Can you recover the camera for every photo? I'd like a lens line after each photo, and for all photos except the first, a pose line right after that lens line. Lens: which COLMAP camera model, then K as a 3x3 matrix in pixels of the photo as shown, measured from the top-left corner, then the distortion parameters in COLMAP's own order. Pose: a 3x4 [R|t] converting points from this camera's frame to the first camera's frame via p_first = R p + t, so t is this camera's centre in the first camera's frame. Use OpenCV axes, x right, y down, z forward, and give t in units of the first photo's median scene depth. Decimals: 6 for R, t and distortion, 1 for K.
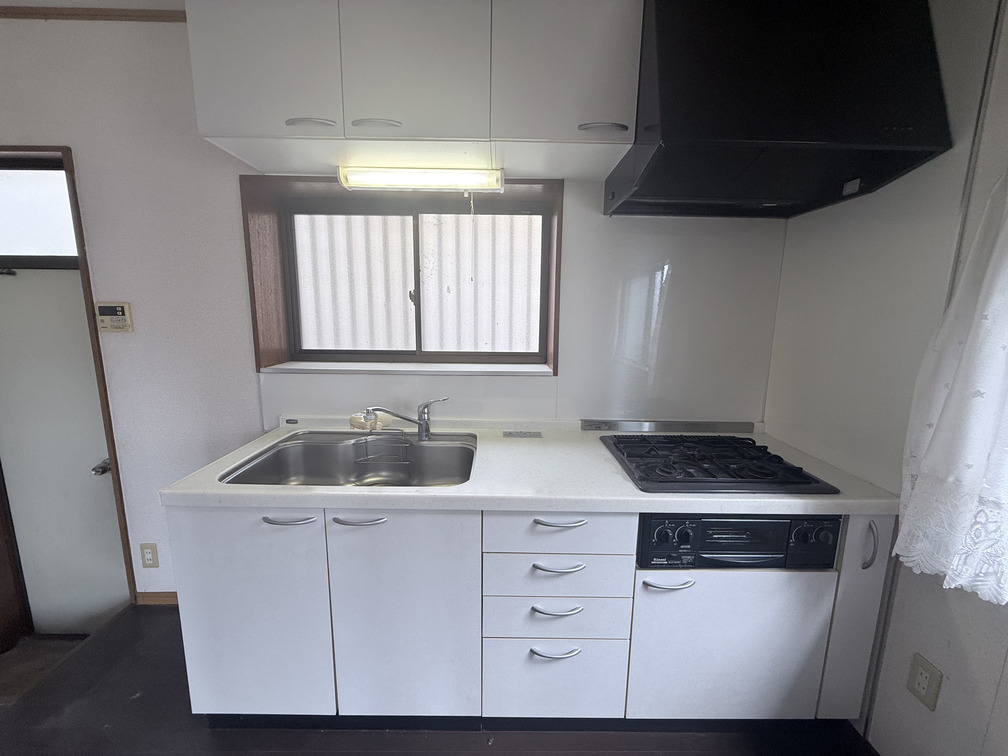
lens RADIAL K [[401.1, 0, 501.3], [0, 401.1, 377.2], [0, 0, 1]] dist [-0.000936, 0.000124]
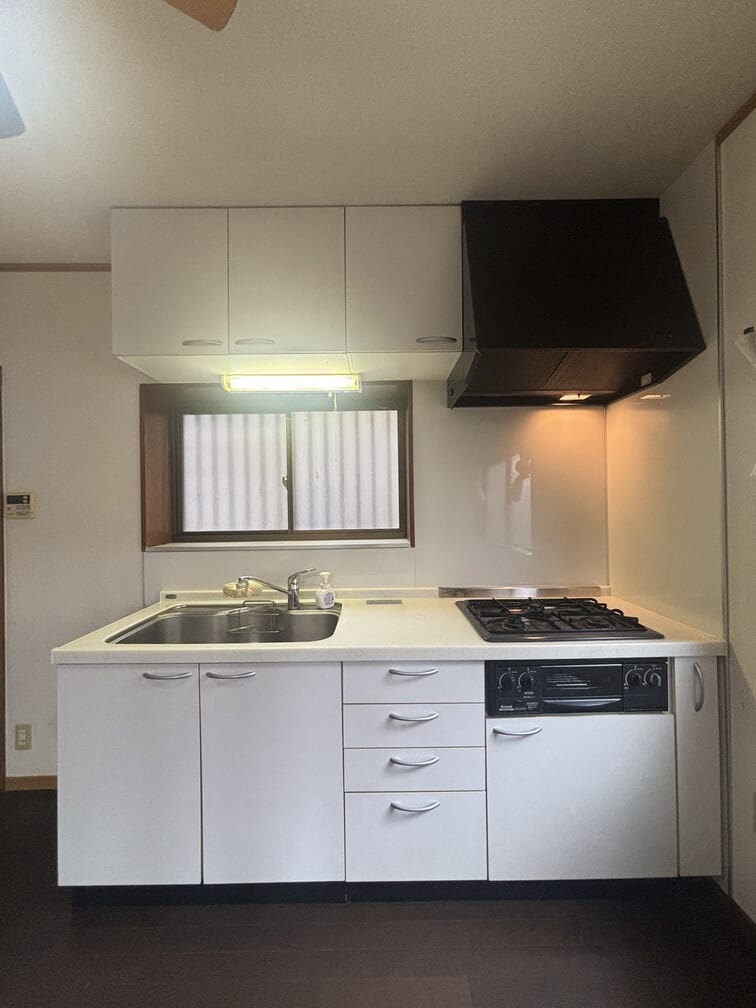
lens RADIAL K [[405.1, 0, 379.1], [0, 405.1, 503.6], [0, 0, 1]] dist [-0.000535, -0.000276]
pose [[0.999645, -0.026614, -0.000834, 0.049499], [0.026108, 0.985813, -0.165805, 0.064675], [0.005235, 0.165725, 0.986158, -0.125621]]
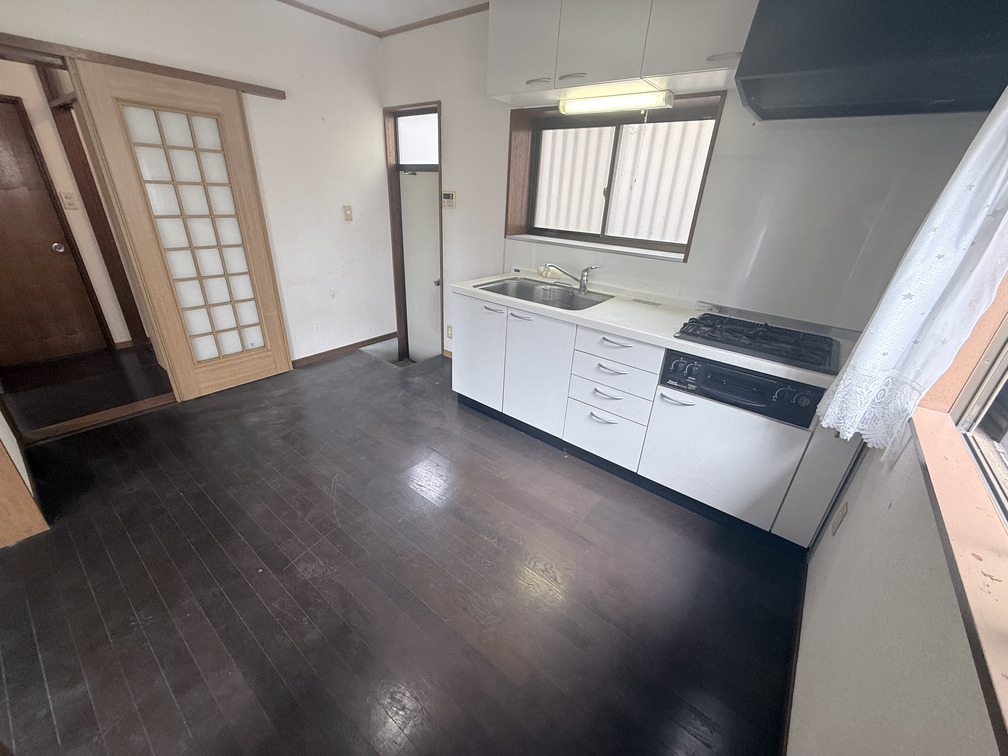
lens RADIAL K [[401.1, 0, 501.3], [0, 401.1, 377.2], [0, 0, 1]] dist [-0.000936, 0.000124]
pose [[0.775923, 0.288291, -0.561099, 0.550867], [-0.140707, 0.946150, 0.291550, 0.057318], [0.614935, -0.147269, 0.774704, -0.454144]]
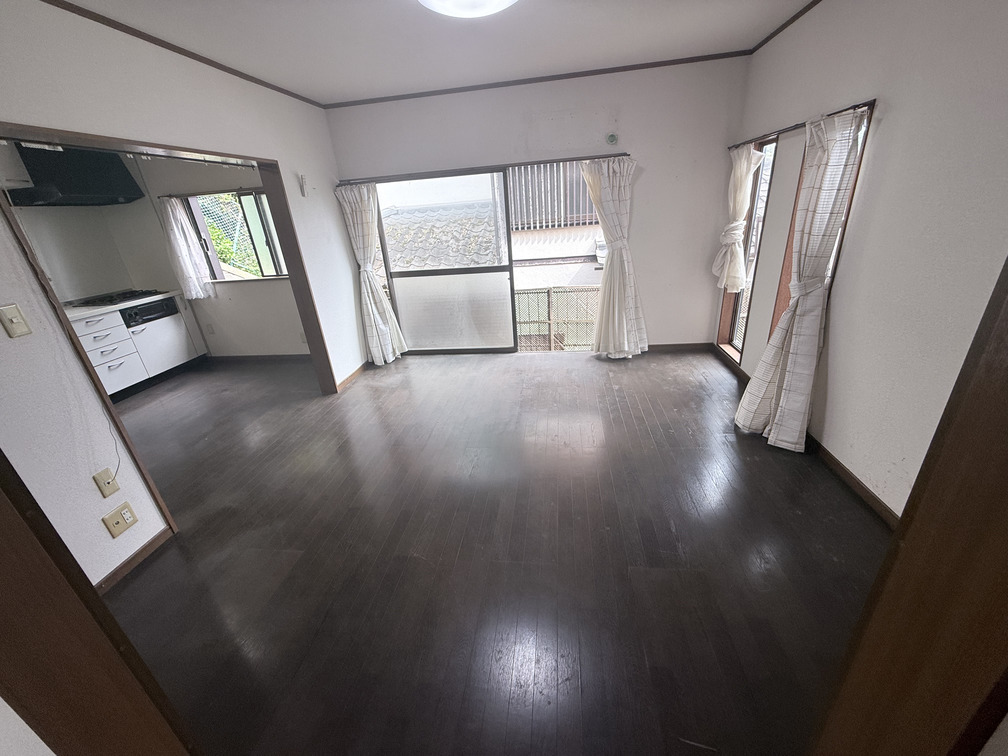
lens RADIAL K [[401.1, 0, 501.3], [0, 401.1, 377.2], [0, 0, 1]] dist [-0.000936, 0.000124]
pose [[0.136426, -0.413085, 0.900416, -1.760379], [0.238052, 0.895952, 0.374969, 0.249886], [-0.961623, 0.163190, 0.220567, -1.936700]]
